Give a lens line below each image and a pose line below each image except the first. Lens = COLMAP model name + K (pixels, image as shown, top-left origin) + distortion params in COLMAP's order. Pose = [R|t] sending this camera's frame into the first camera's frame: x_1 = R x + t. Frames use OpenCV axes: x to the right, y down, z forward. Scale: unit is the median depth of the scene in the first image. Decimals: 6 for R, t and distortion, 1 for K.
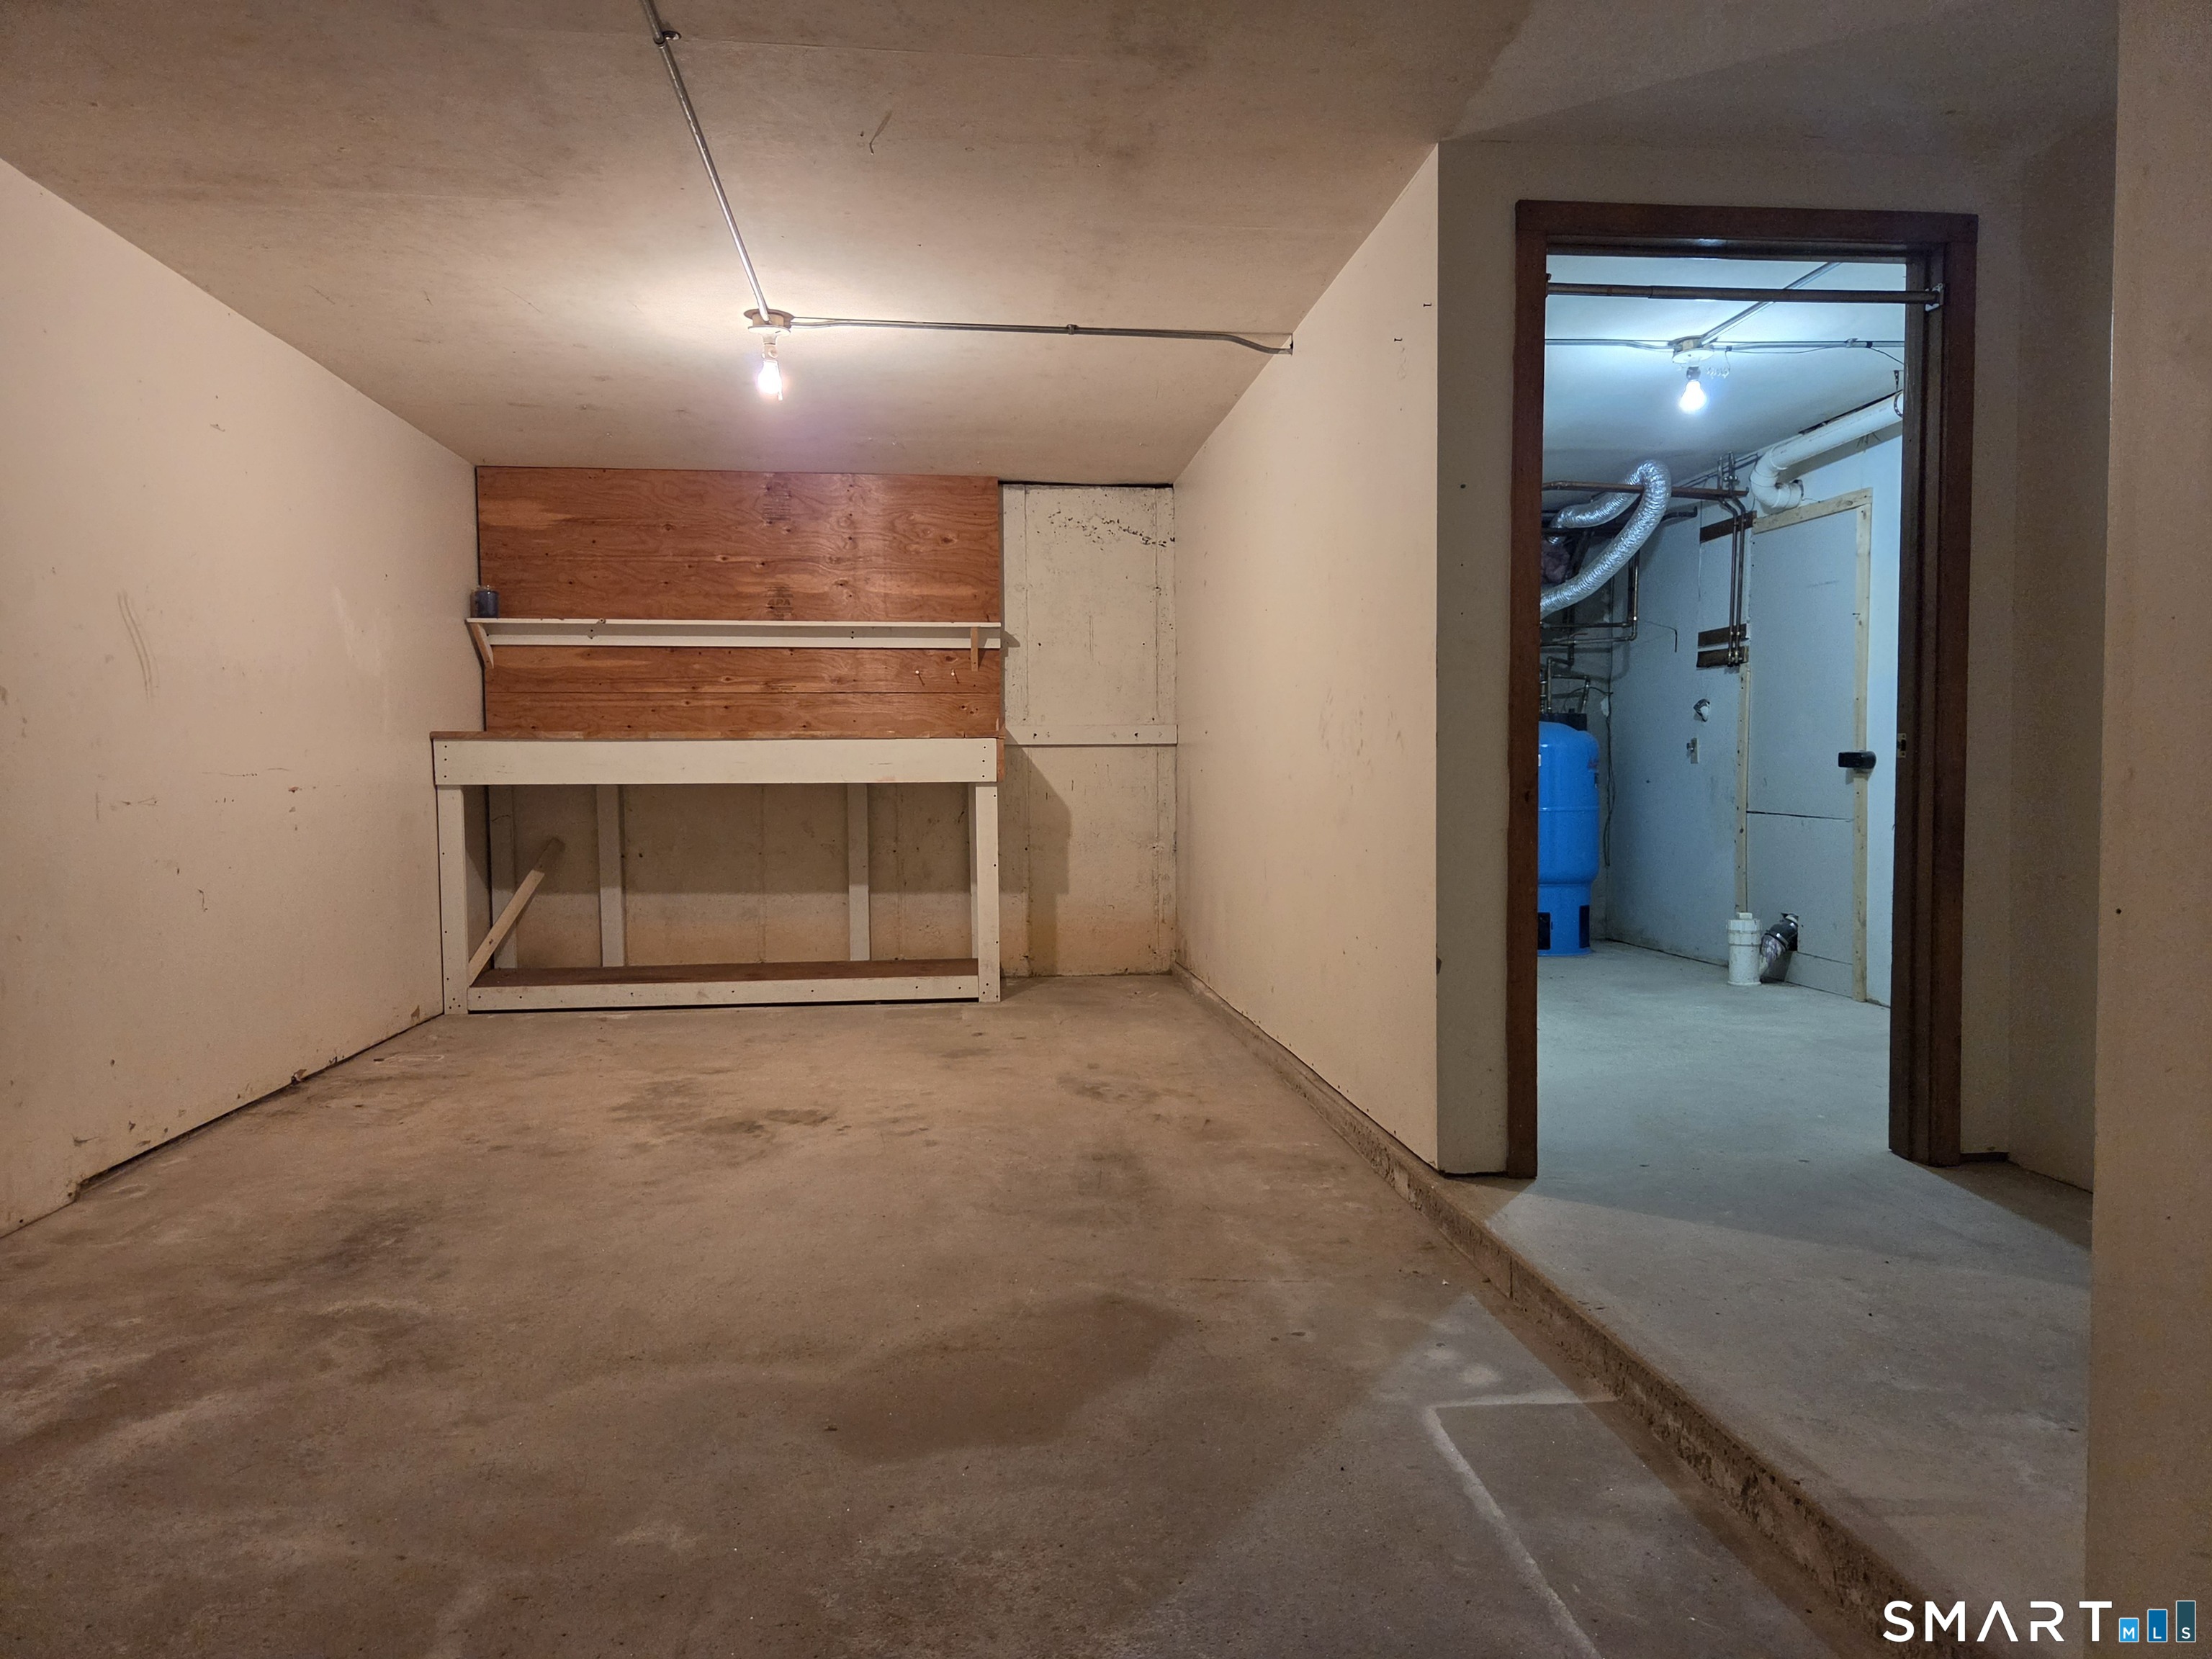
lens RADIAL K [[1499.1, 0, 1111.5], [0, 1499.1, 821.1], [0, 0, 1]] dist [0.084201, -0.069718]
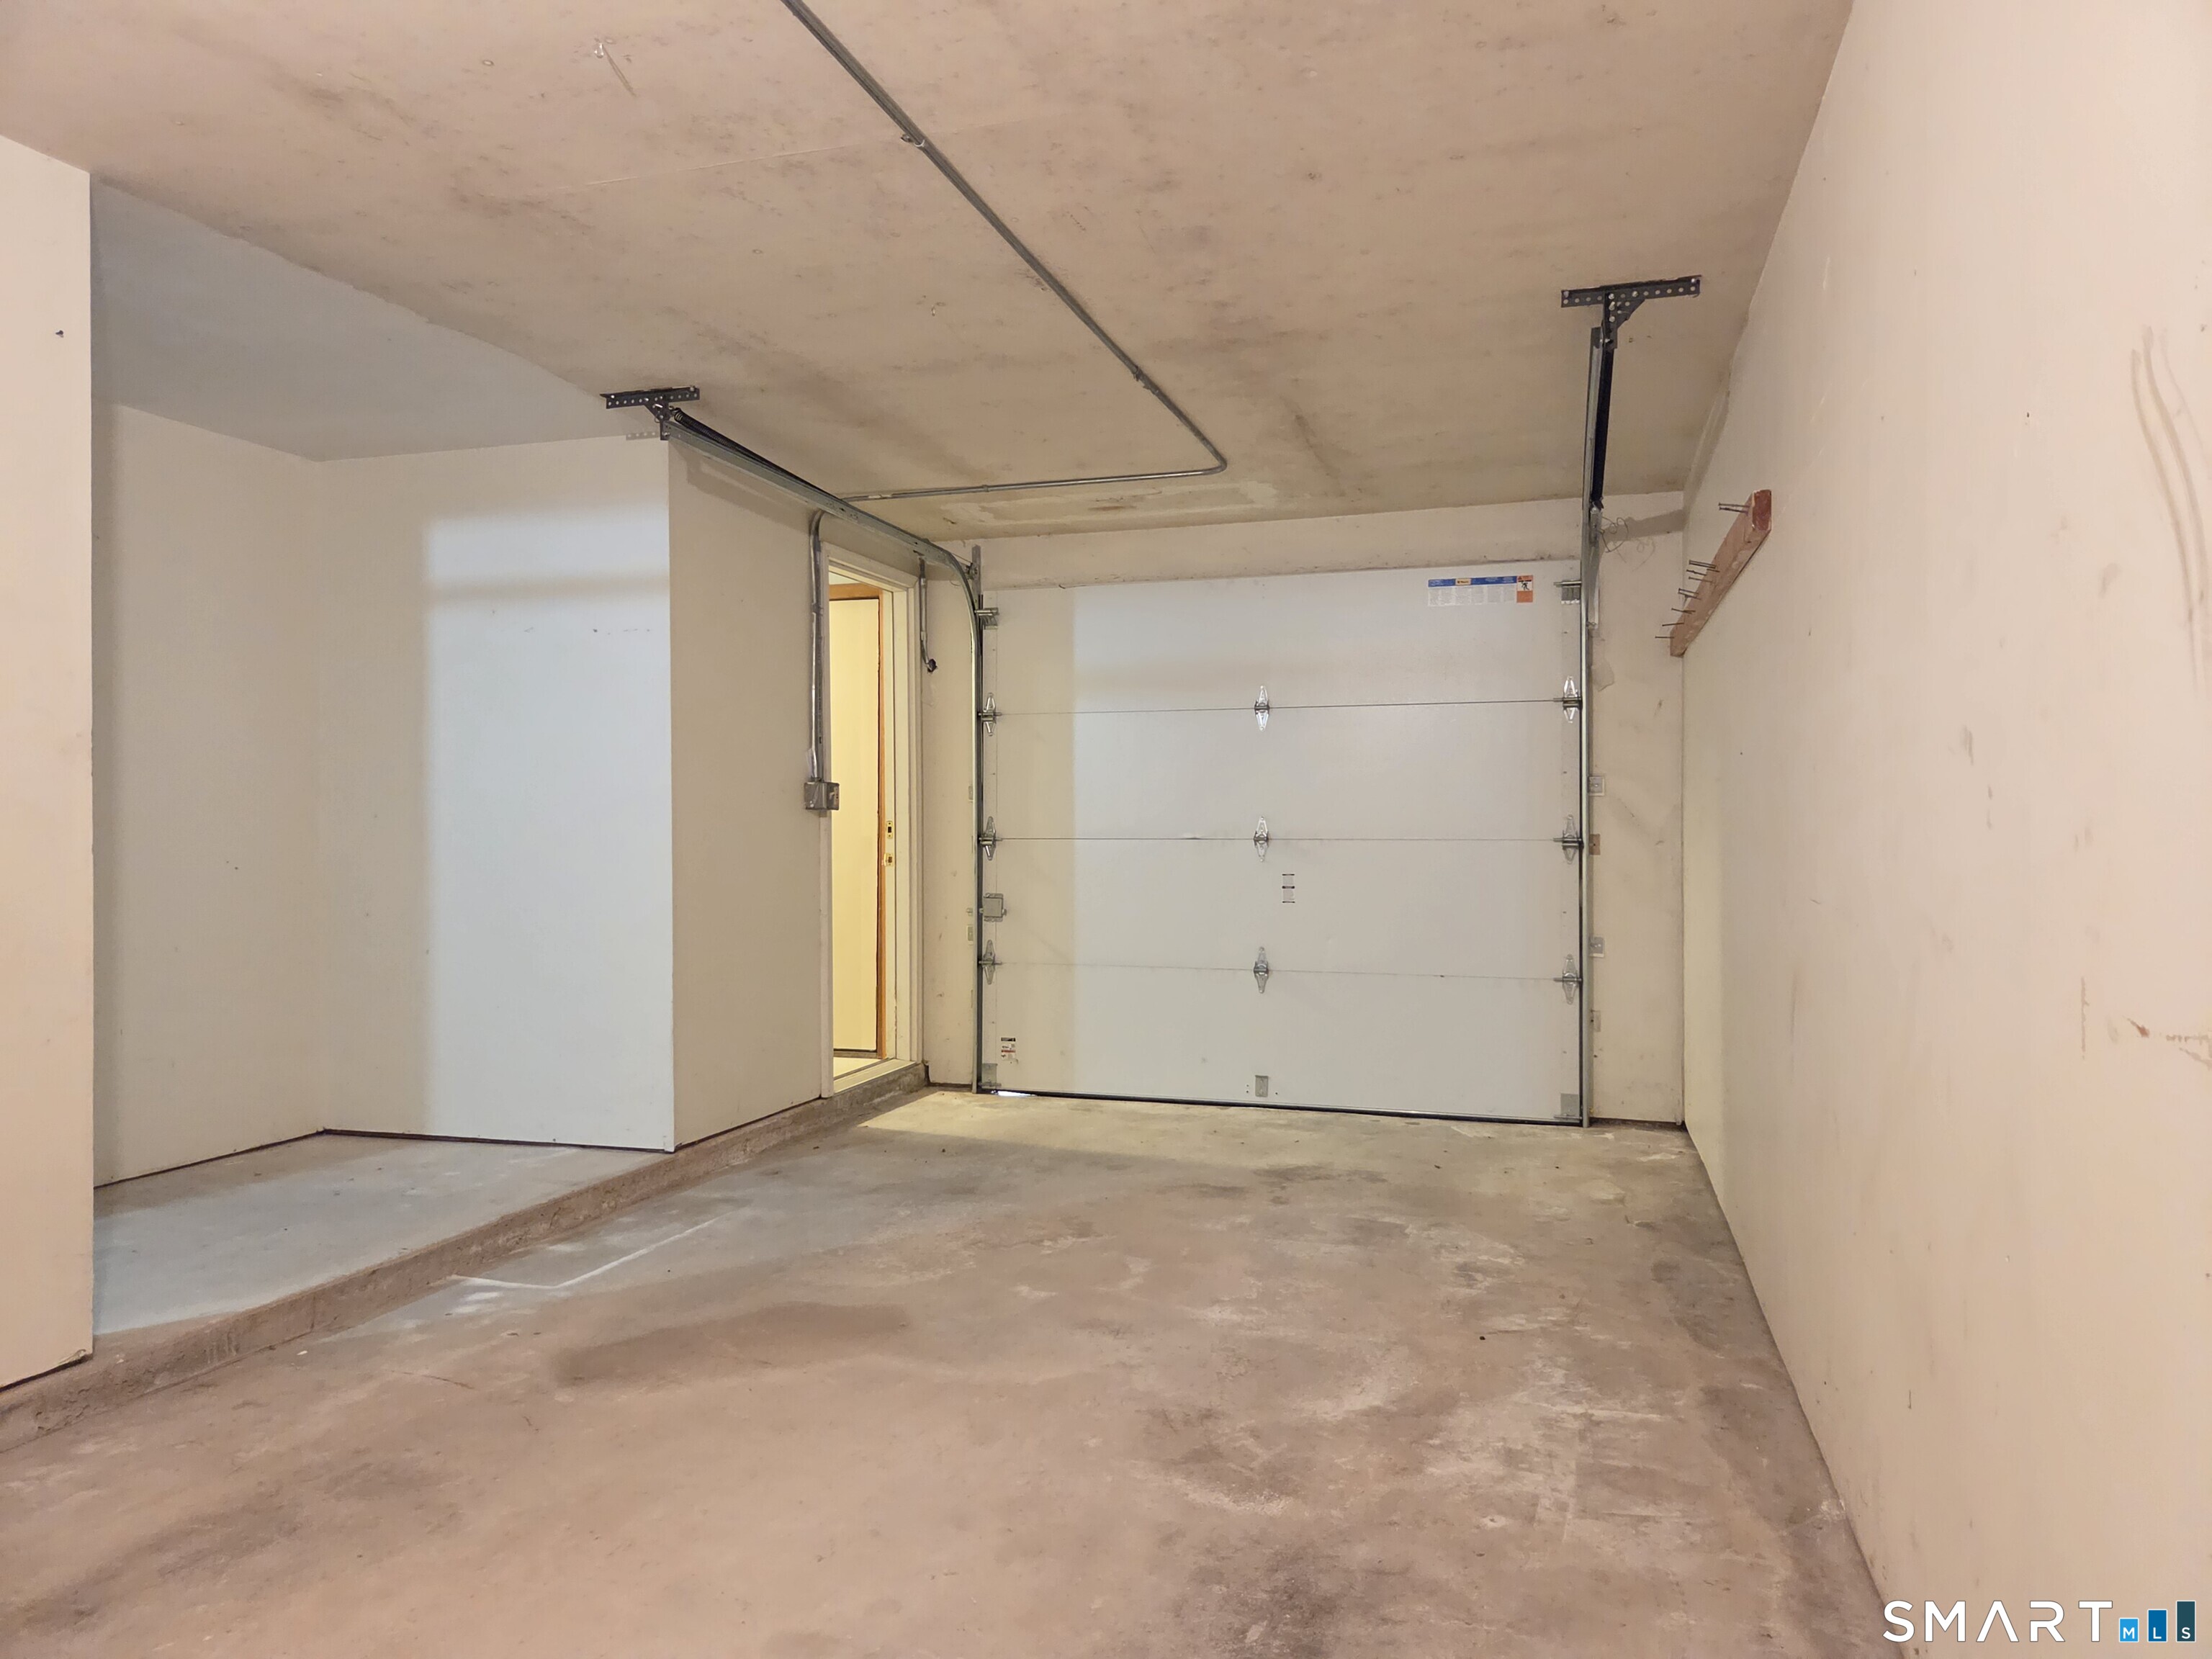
lens RADIAL K [[1499.1, 0, 1111.5], [0, 1499.1, 821.1], [0, 0, 1]] dist [0.084201, -0.069718]
pose [[-0.918976, 0.014900, 0.394032, -0.832810], [0.024730, 0.999497, 0.019879, -0.091995], [-0.393538, 0.028013, -0.918882, 1.971625]]
